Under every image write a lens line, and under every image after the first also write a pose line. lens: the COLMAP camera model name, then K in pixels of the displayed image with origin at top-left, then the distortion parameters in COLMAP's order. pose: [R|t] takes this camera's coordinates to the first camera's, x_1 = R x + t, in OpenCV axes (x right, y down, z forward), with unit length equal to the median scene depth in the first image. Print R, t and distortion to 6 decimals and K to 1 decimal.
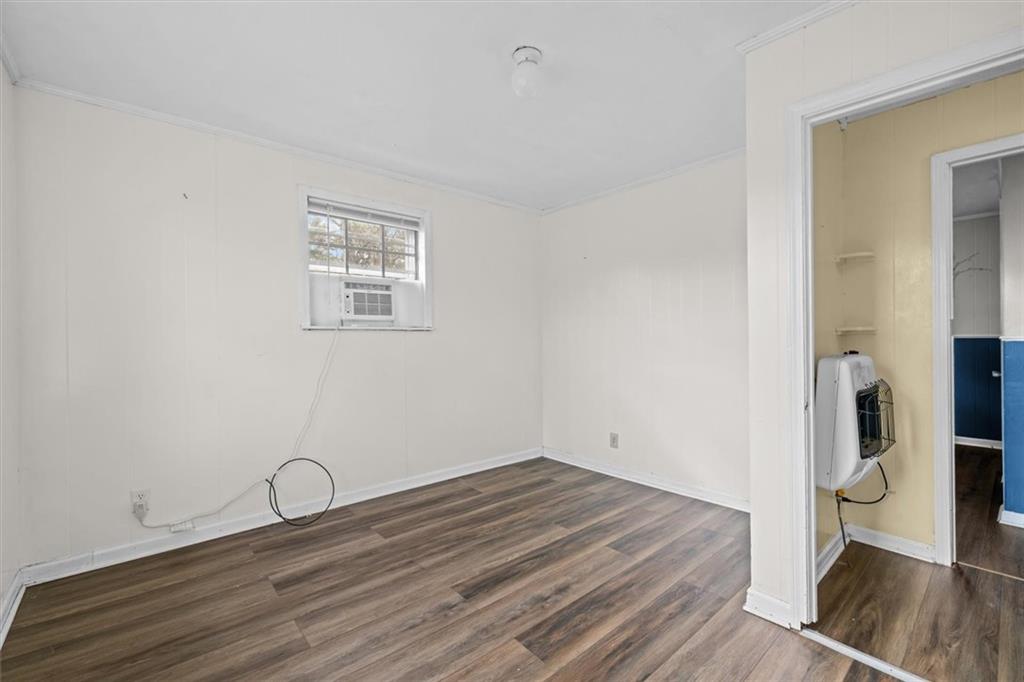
lens RADIAL K [[441.3, 0, 515.3], [0, 441.3, 336.5], [0, 0, 1]] dist [0.018927, 0.002205]
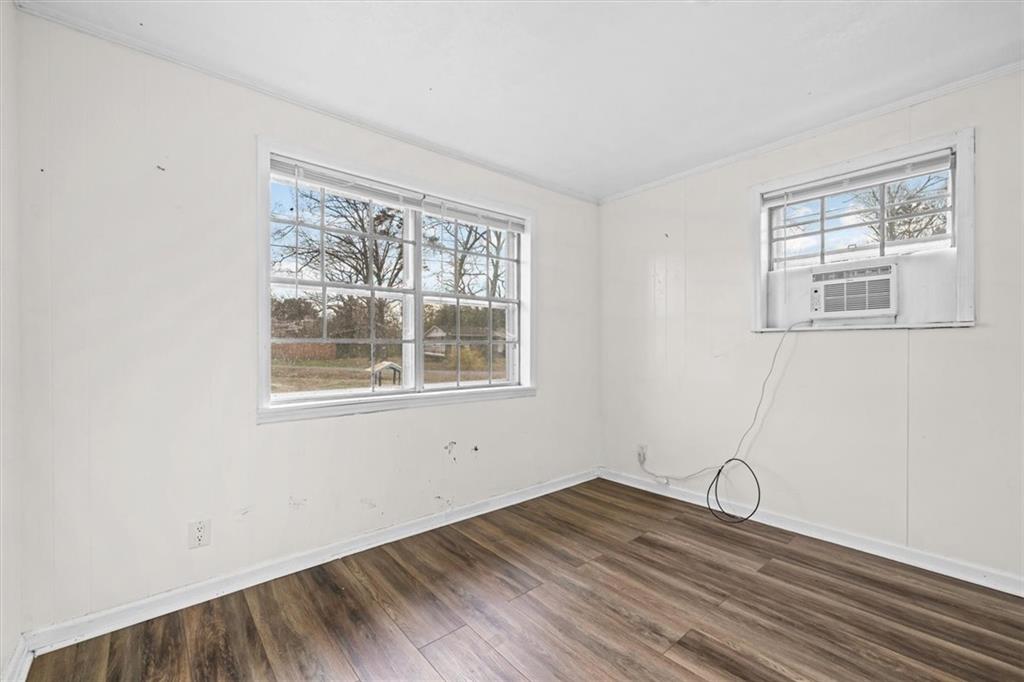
lens RADIAL K [[441.3, 0, 515.3], [0, 441.3, 347.6], [0, 0, 1]] dist [0.018927, 0.002205]
pose [[0.002061, 0.007171, -0.999972, 0.590357], [0.010219, 0.999922, 0.007192, 0.005739], [0.999946, -0.010233, 0.001988, 0.541431]]
